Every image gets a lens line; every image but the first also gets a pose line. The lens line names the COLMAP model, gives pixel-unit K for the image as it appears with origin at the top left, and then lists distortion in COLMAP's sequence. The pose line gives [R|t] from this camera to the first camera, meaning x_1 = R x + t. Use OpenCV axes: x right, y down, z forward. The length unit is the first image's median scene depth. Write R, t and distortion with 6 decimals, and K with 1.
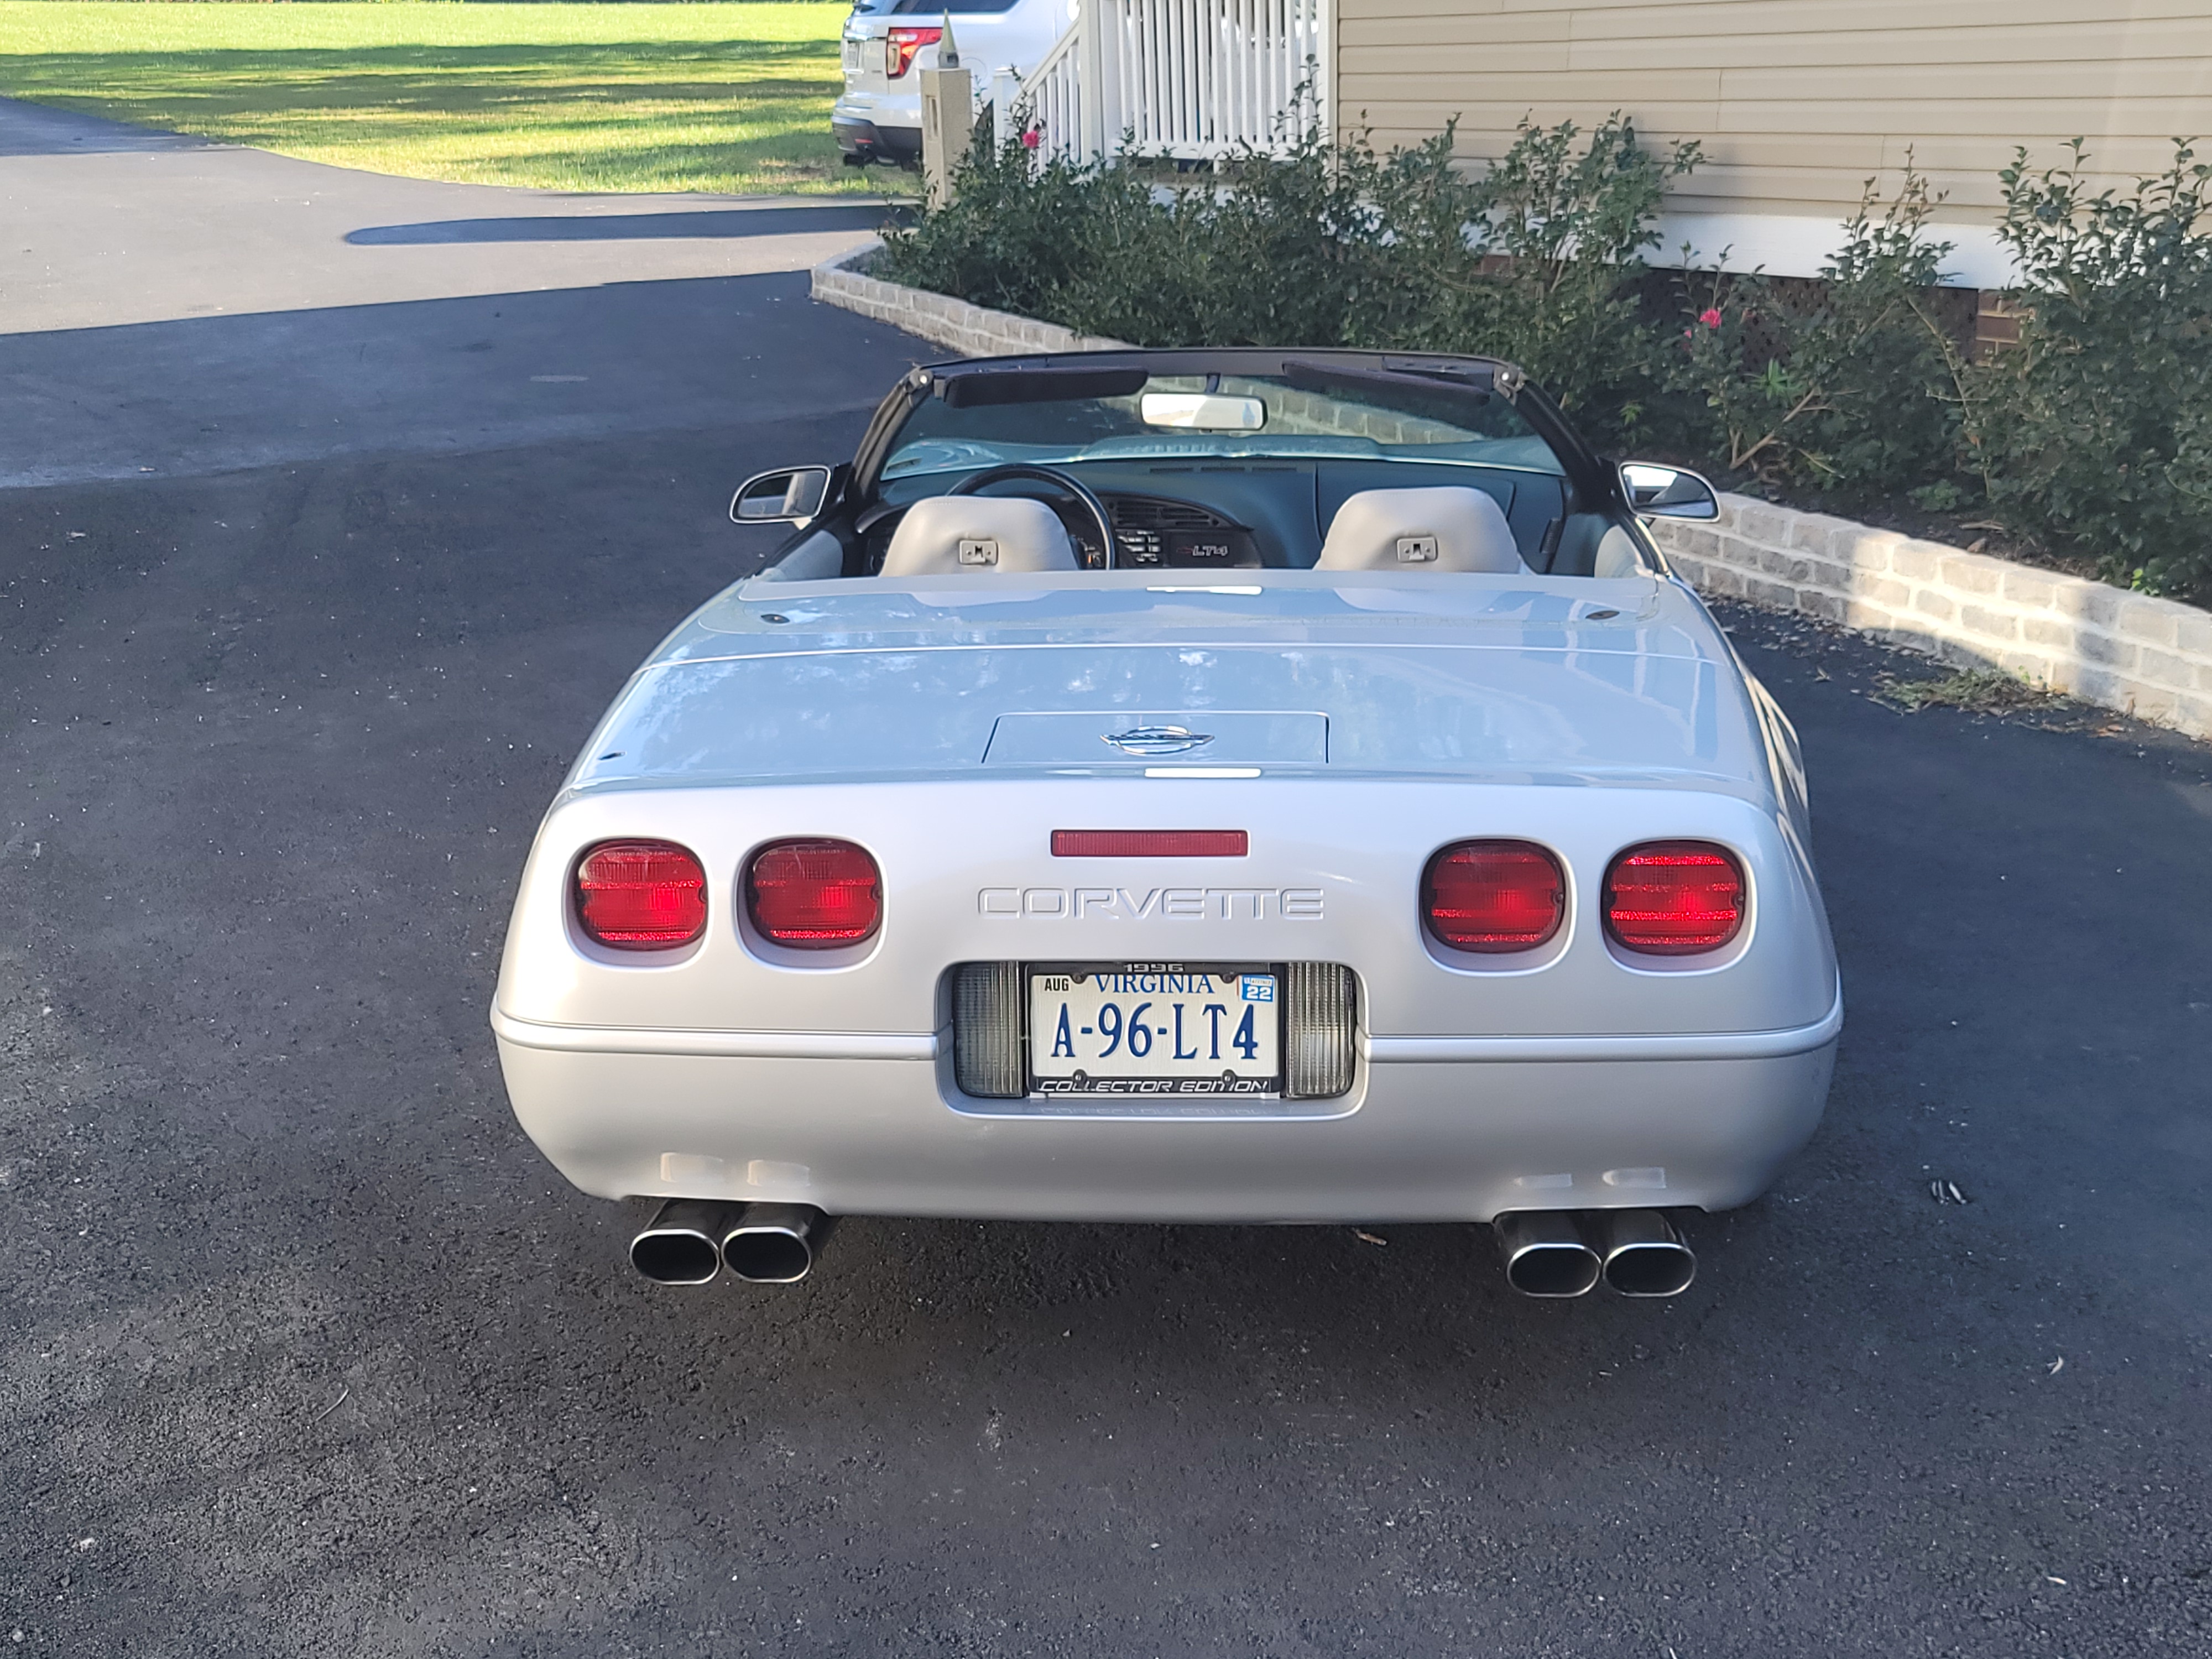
lens RADIAL K [[2813.4, 0, 1141.6], [0, 2813.4, 831.4], [0, 0, 1]] dist [0.109323, -0.299412]
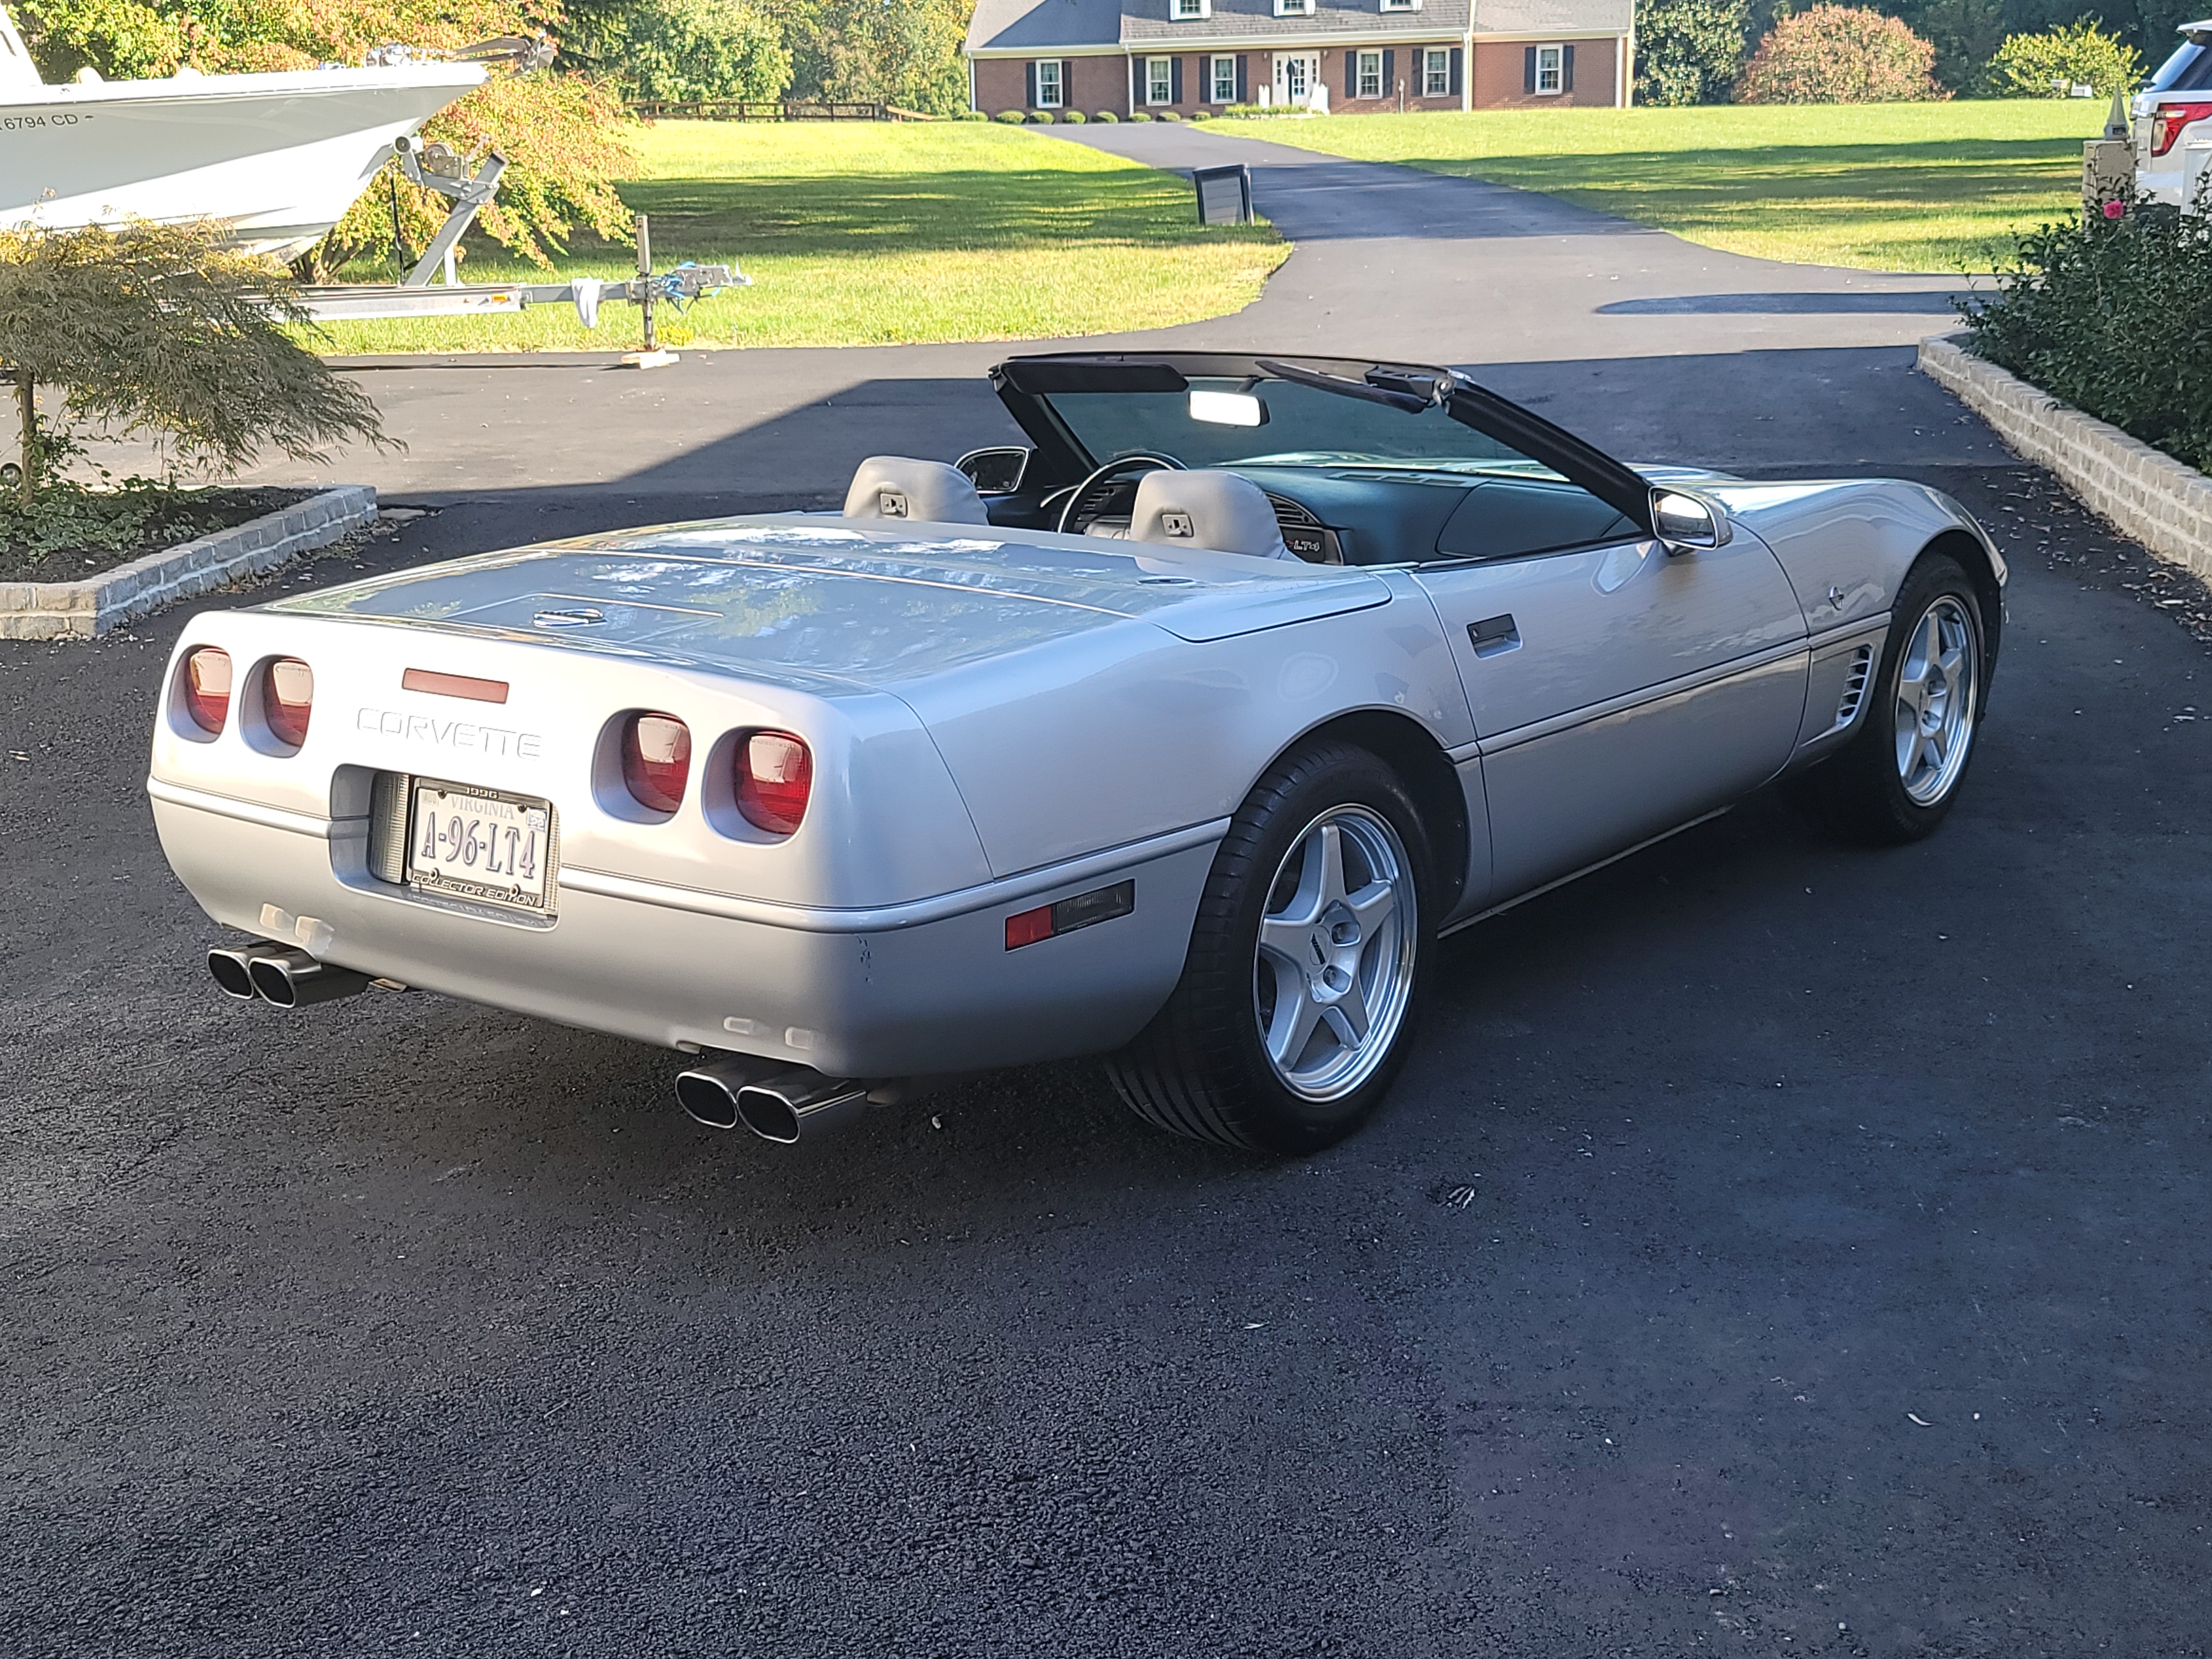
lens RADIAL K [[2813.4, 0, 1141.6], [0, 2813.4, 831.4], [0, 0, 1]] dist [0.109323, -0.299412]
pose [[0.826317, 0.130989, -0.547761, 0.909232], [-0.150177, 0.988610, 0.009864, 0.009813], [0.542814, 0.074110, 0.836577, 0.131906]]
